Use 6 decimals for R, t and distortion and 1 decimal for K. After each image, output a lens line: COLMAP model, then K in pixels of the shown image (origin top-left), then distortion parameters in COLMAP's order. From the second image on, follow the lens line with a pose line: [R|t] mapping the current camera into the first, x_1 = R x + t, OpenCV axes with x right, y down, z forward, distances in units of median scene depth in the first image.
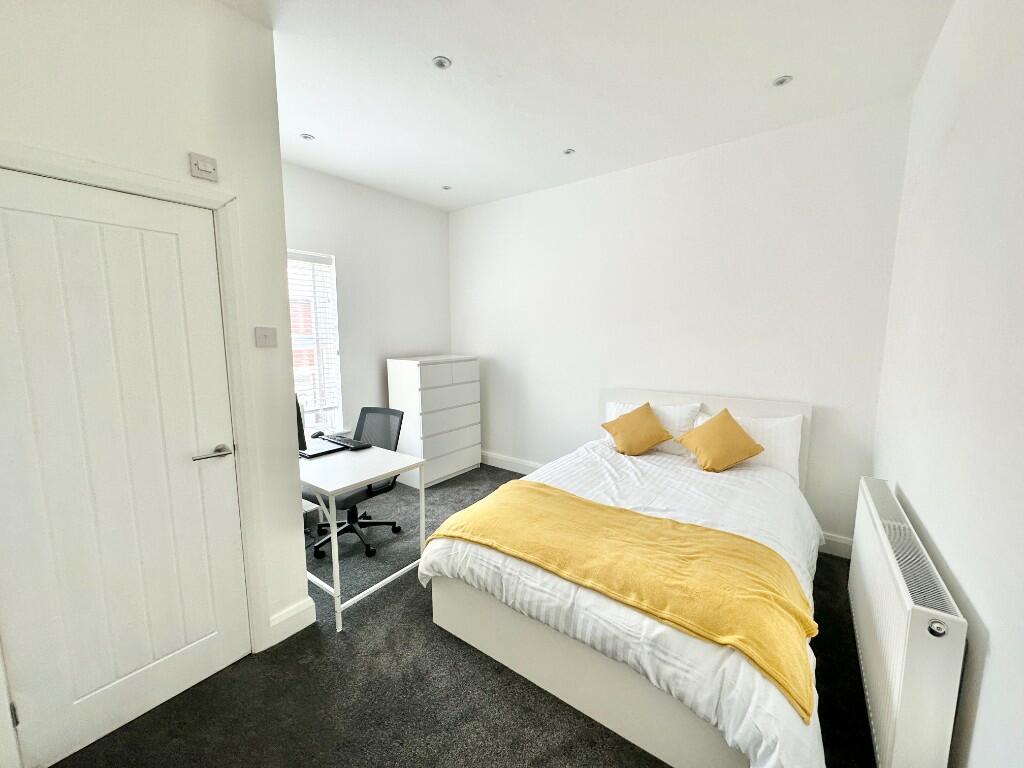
lens RADIAL K [[406.0, 0, 513.2], [0, 406.0, 382.0], [0, 0, 1]] dist [-0.003074, 0.000837]
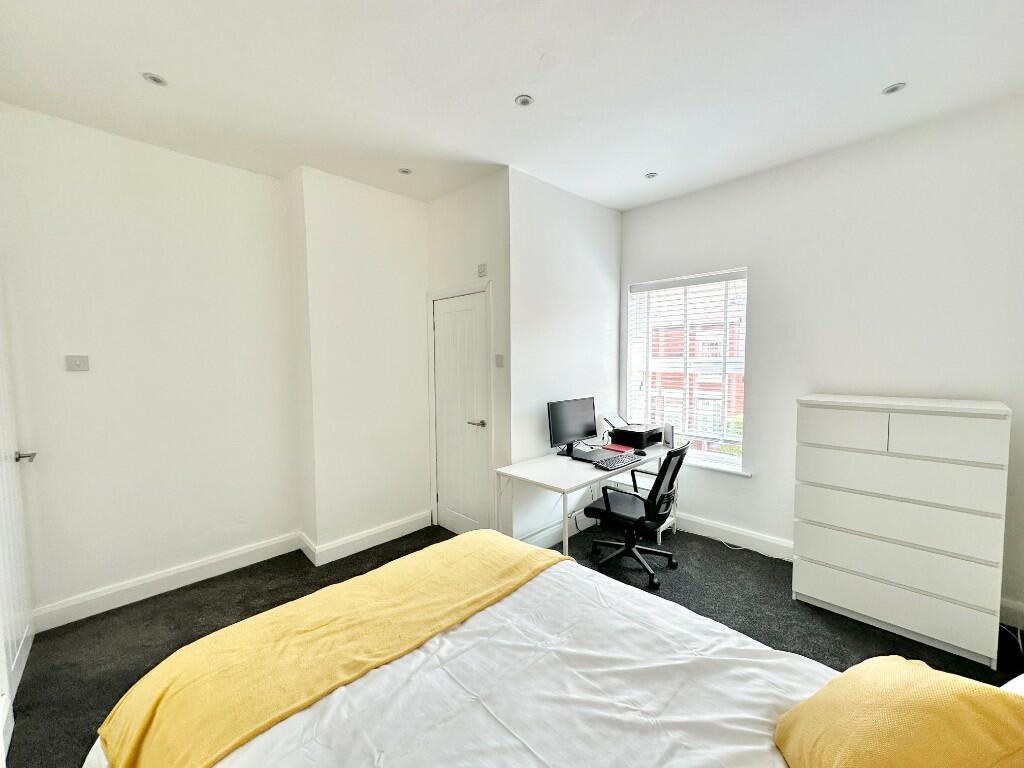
lens RADIAL K [[406.0, 0, 515.4], [0, 406.0, 382.0], [0, 0, 1]] dist [-0.003074, 0.000837]
pose [[-0.146869, 0.063772, -0.987098, 0.487683], [-0.111985, 0.990432, 0.080649, -0.082493], [0.982797, 0.122385, -0.138322, 0.652536]]
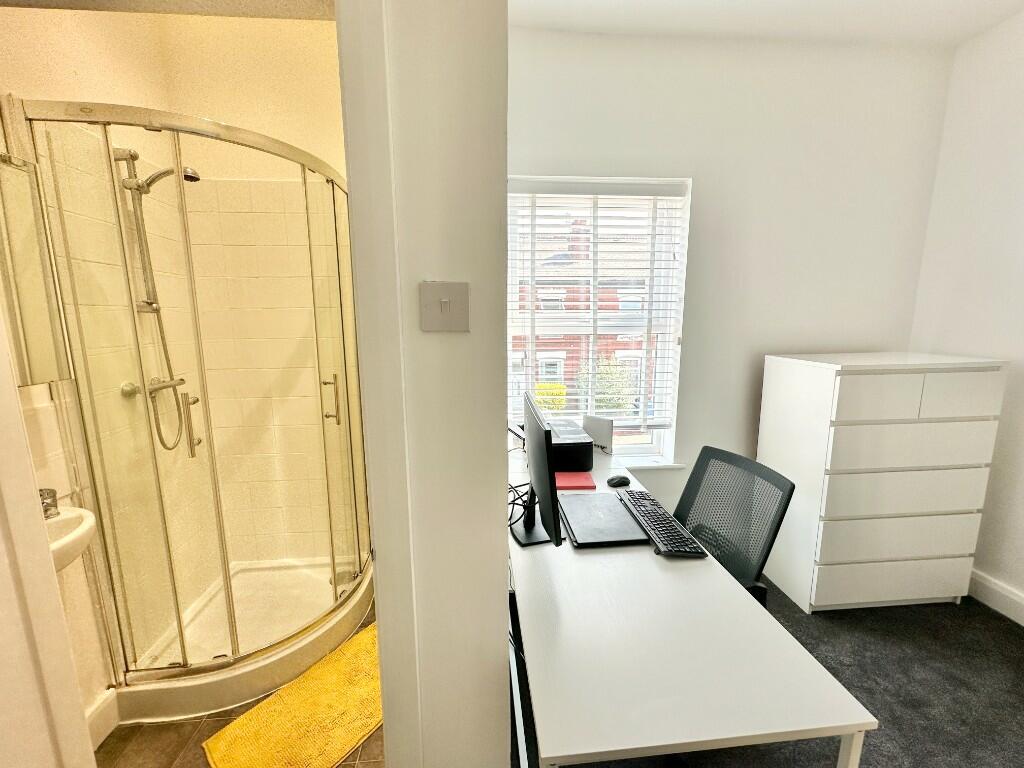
lens RADIAL K [[406.0, 0, 512.3], [0, 406.0, 382.0], [0, 0, 1]] dist [-0.003074, 0.000837]
pose [[0.661159, 0.117090, -0.741053, -0.133591], [-0.085434, 0.993071, 0.080687, -0.038022], [0.745366, 0.009964, 0.666581, 0.397833]]
